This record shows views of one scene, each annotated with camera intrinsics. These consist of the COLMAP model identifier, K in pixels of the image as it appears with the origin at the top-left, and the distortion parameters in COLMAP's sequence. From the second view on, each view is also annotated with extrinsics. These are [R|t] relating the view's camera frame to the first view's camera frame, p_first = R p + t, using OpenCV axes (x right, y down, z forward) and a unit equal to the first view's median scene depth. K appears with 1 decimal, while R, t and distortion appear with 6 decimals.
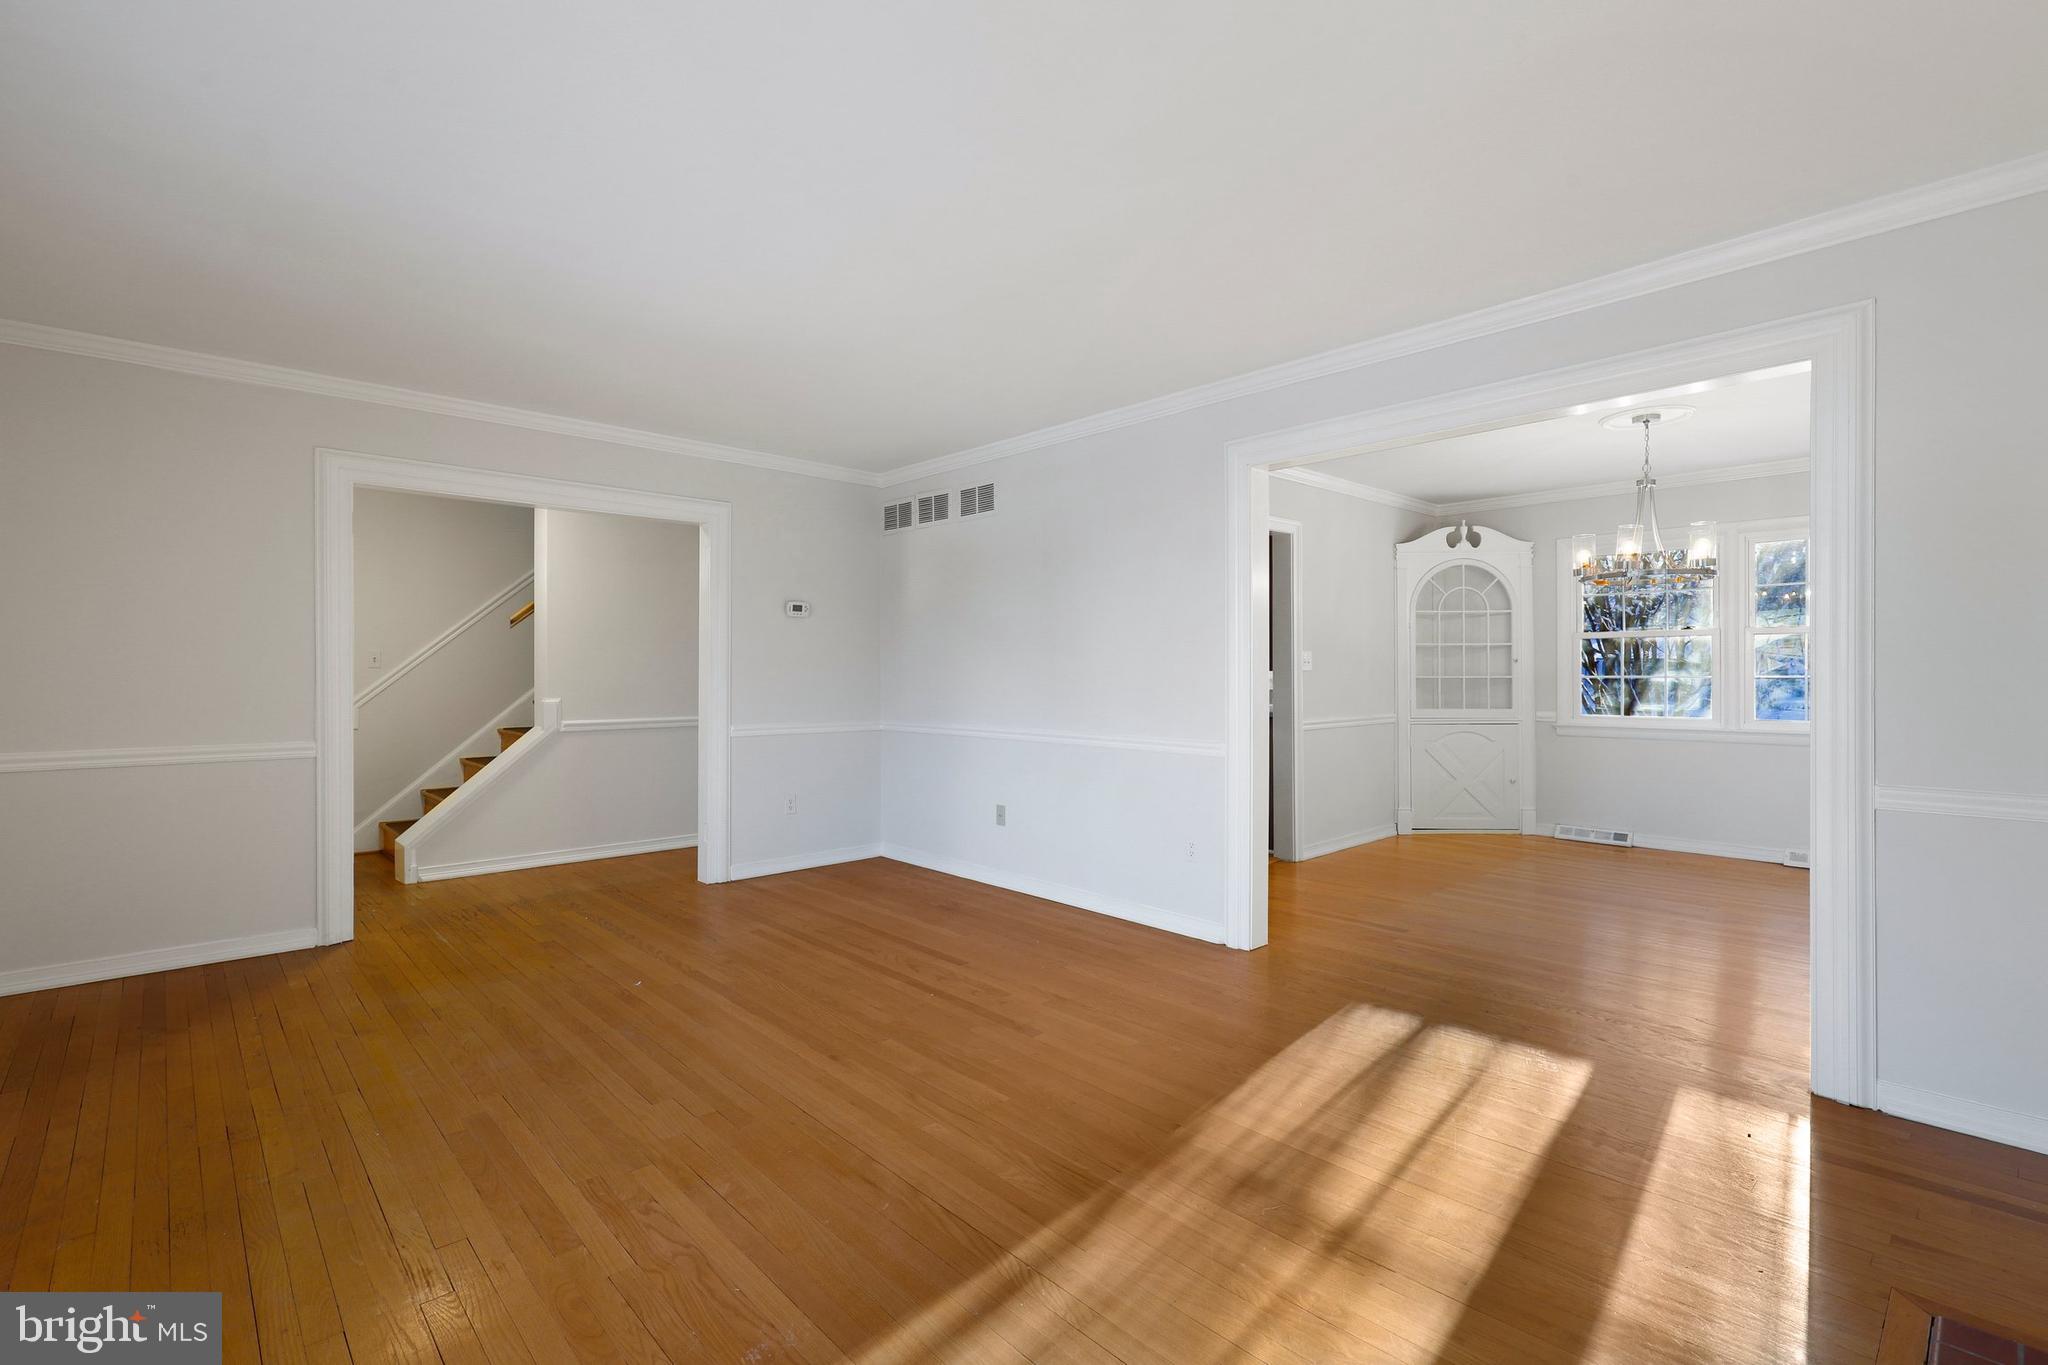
lens RADIAL K [[932.3, 0, 1025.5], [0, 932.3, 673.0], [0, 0, 1]] dist [0.001902, -0.000145]
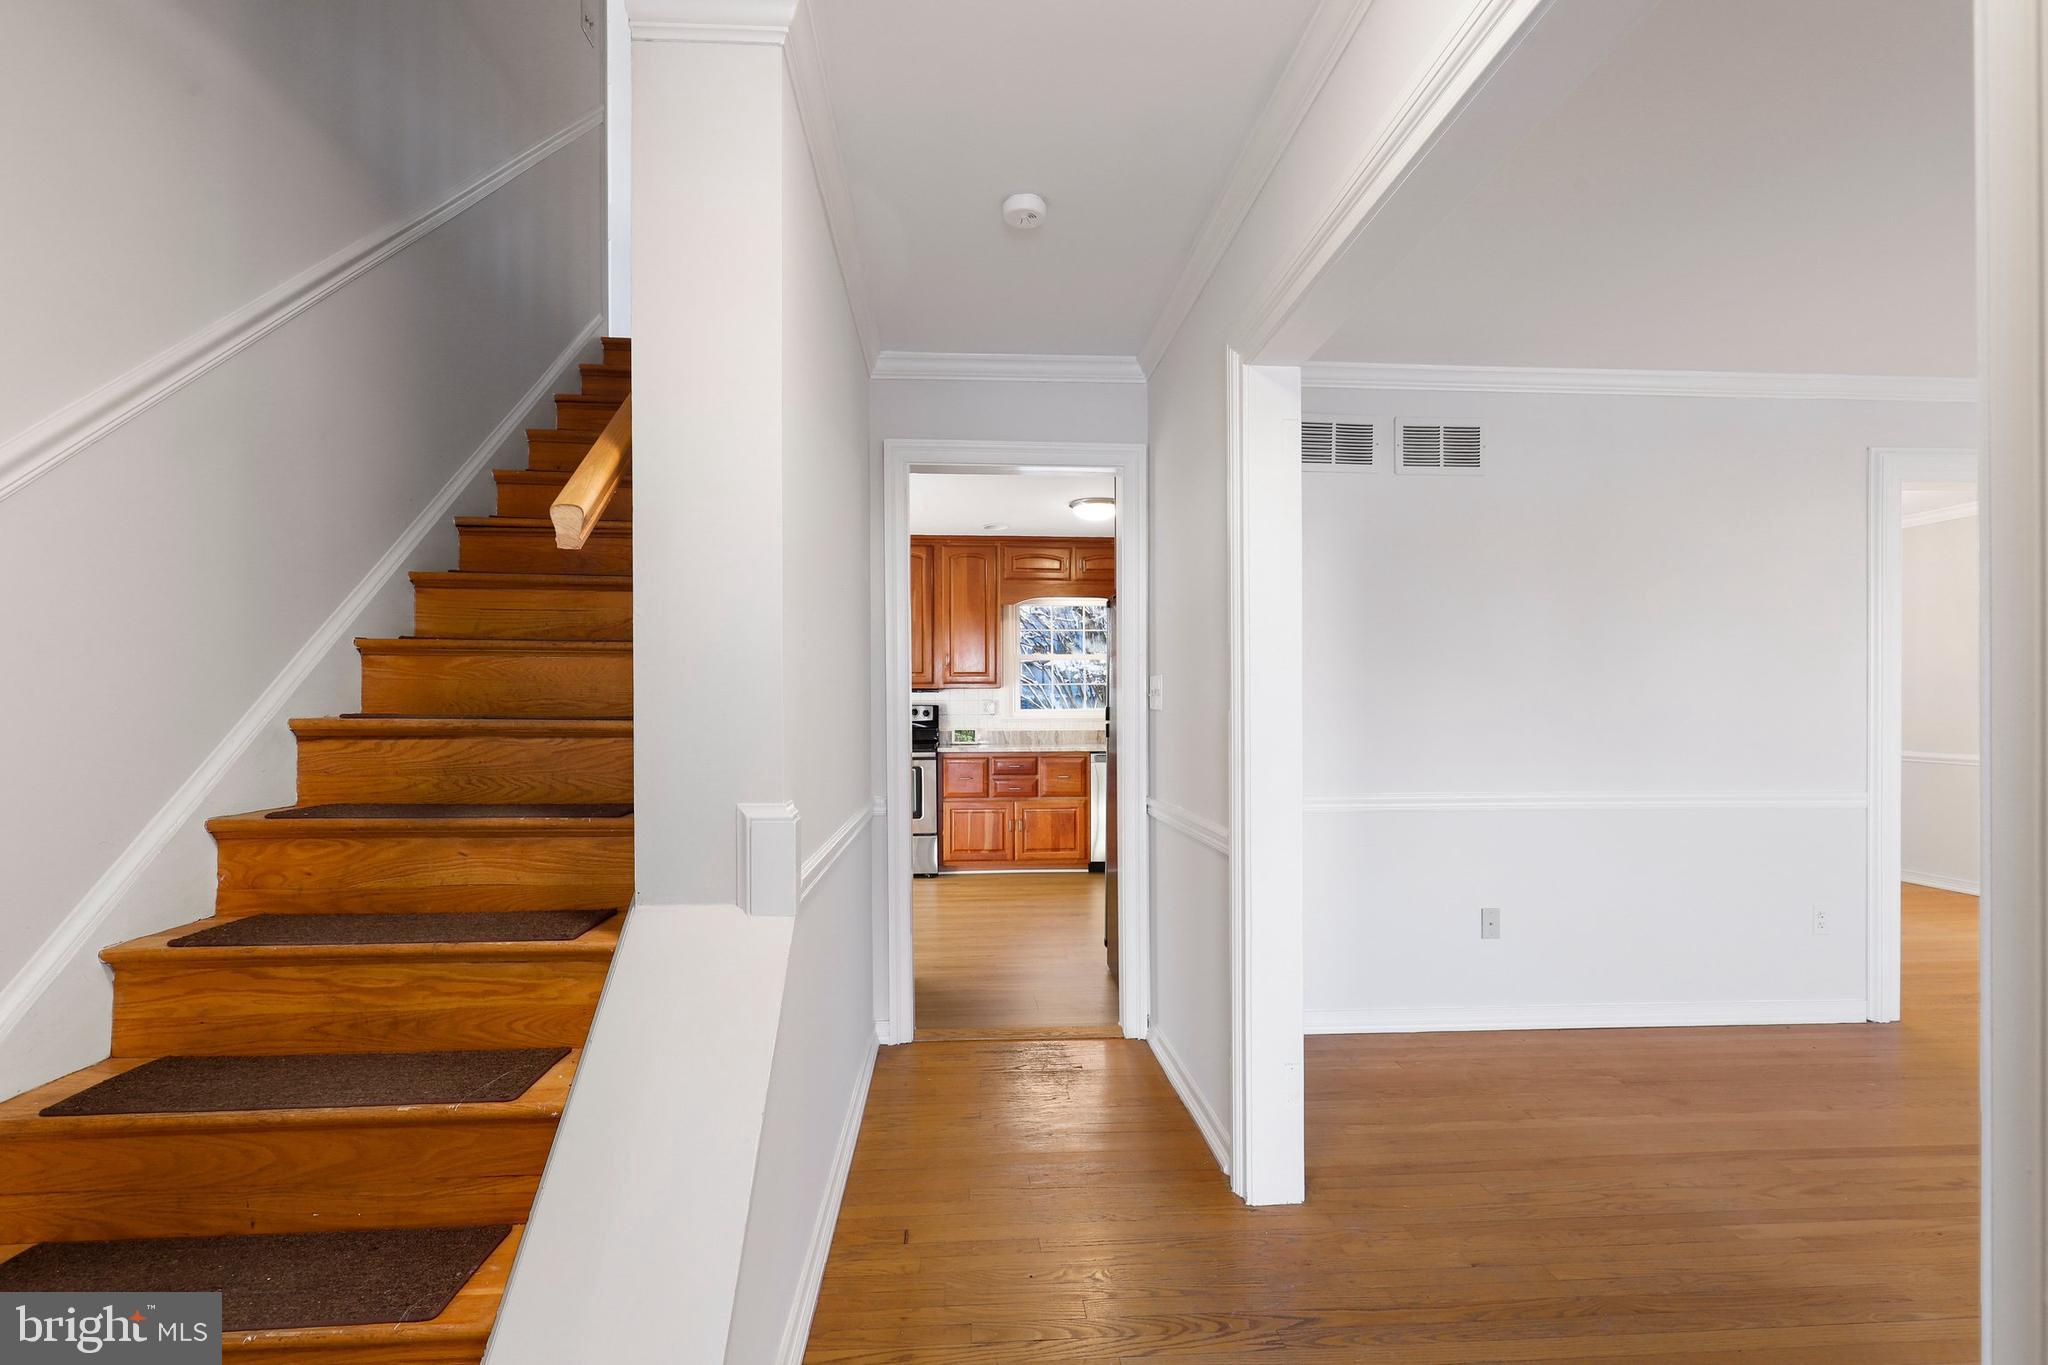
lens RADIAL K [[932.3, 0, 1036.9], [0, 932.3, 719.2], [0, 0, 1]] dist [0.001902, -0.000145]
pose [[0.628761, -0.005912, 0.777576, -0.969174], [0.002744, 0.999982, 0.005384, 0.000678], [-0.777594, -0.001251, 0.628766, 1.066700]]
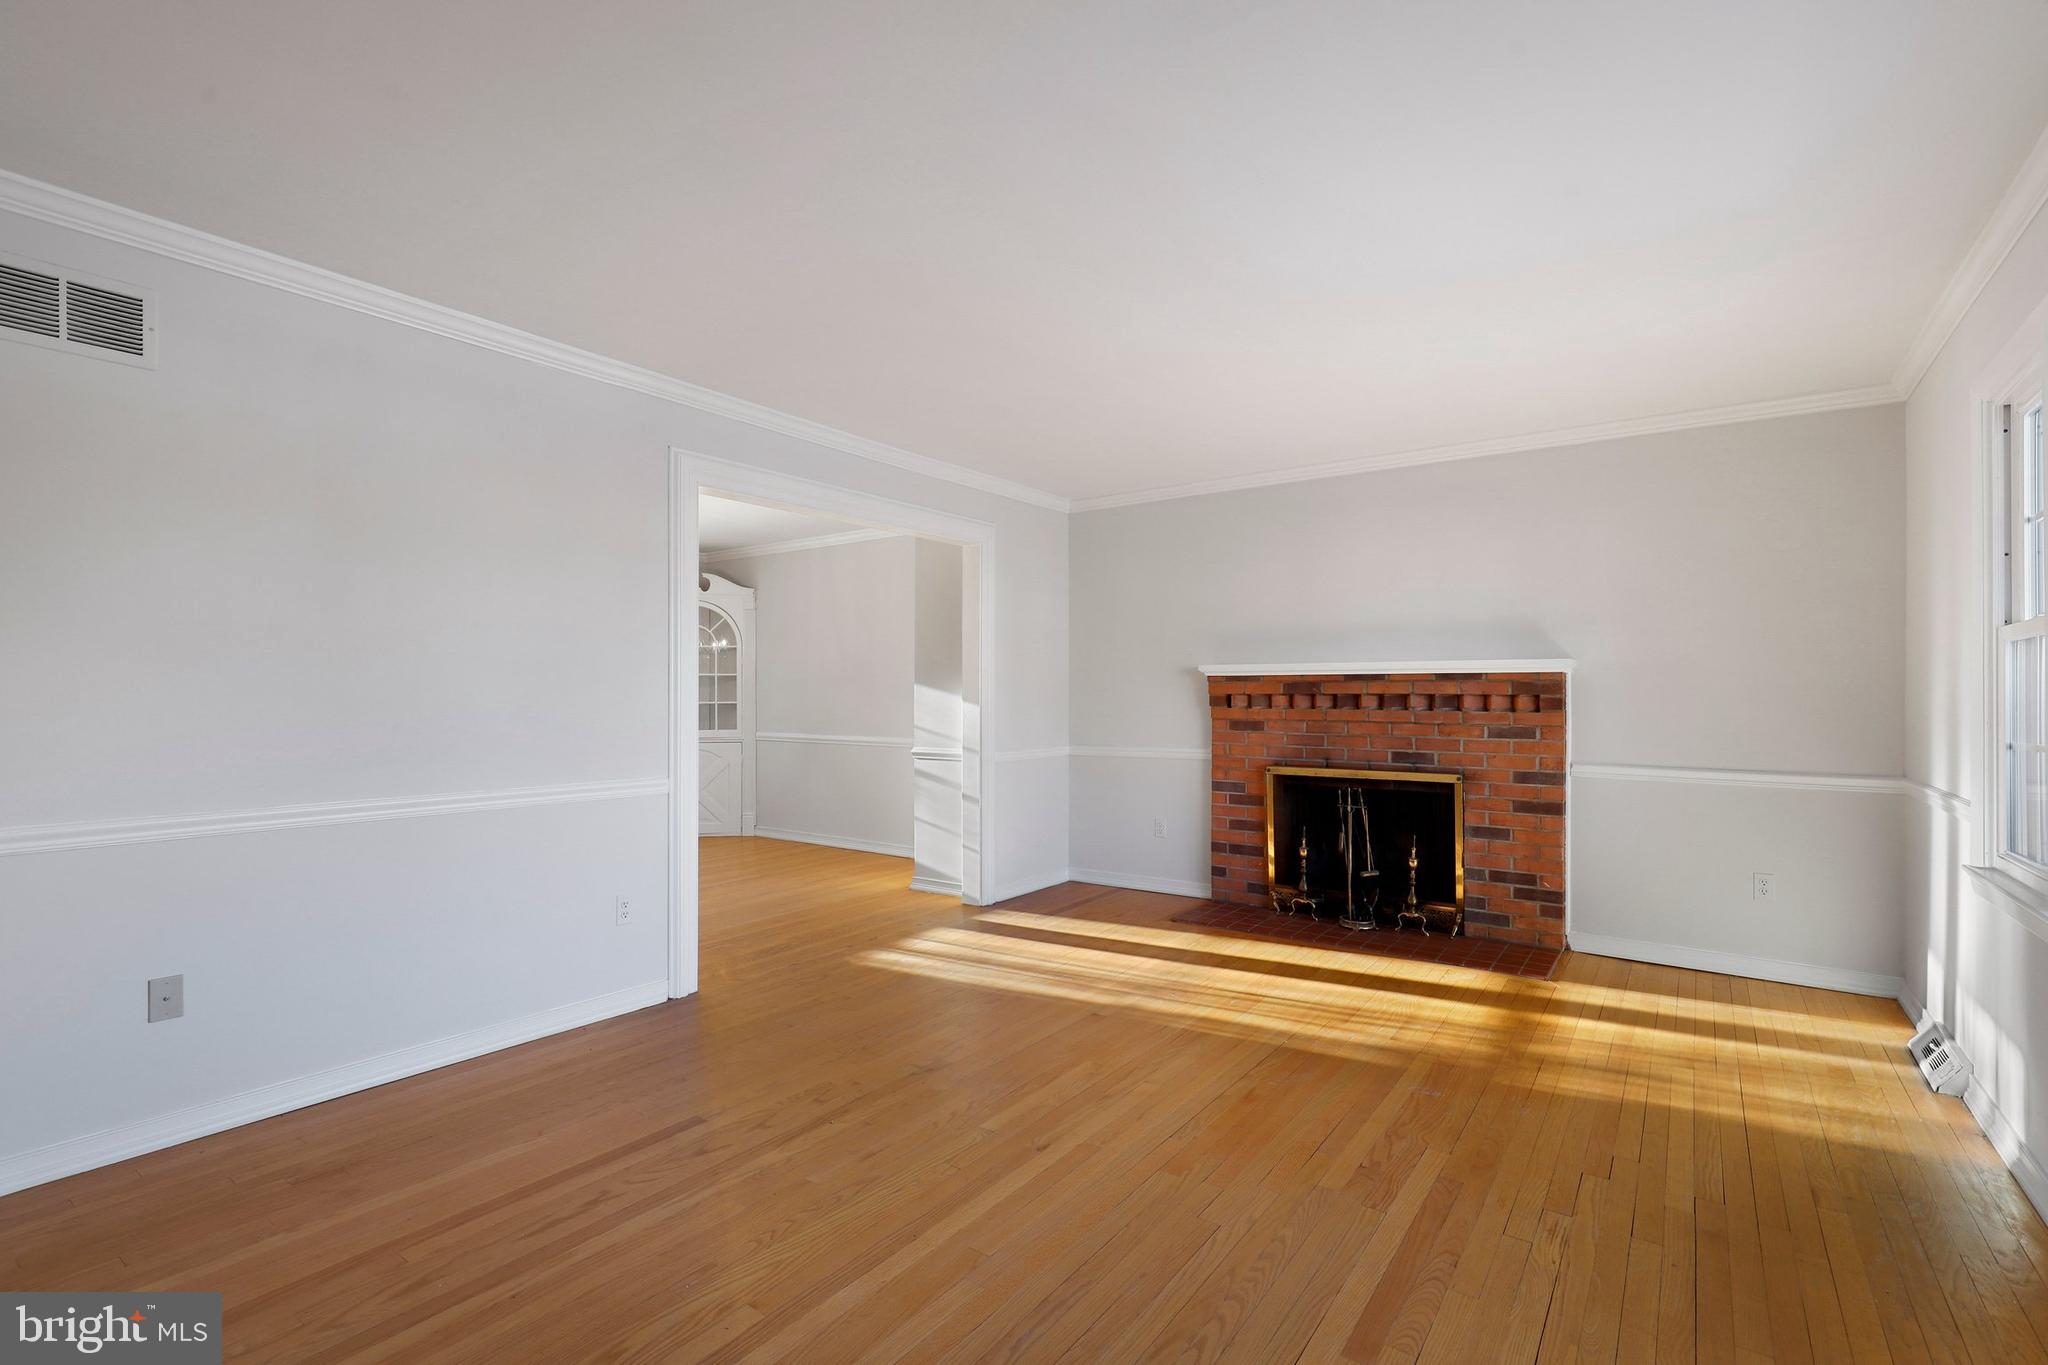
lens RADIAL K [[932.3, 0, 1017.5], [0, 932.3, 690.6], [0, 0, 1]] dist [0.001902, -0.000145]
pose [[-0.187199, 0.006420, 0.982301, -0.747404], [0.004708, 0.999973, -0.005639, -0.001424], [-0.982311, 0.003569, -0.187224, 0.844527]]
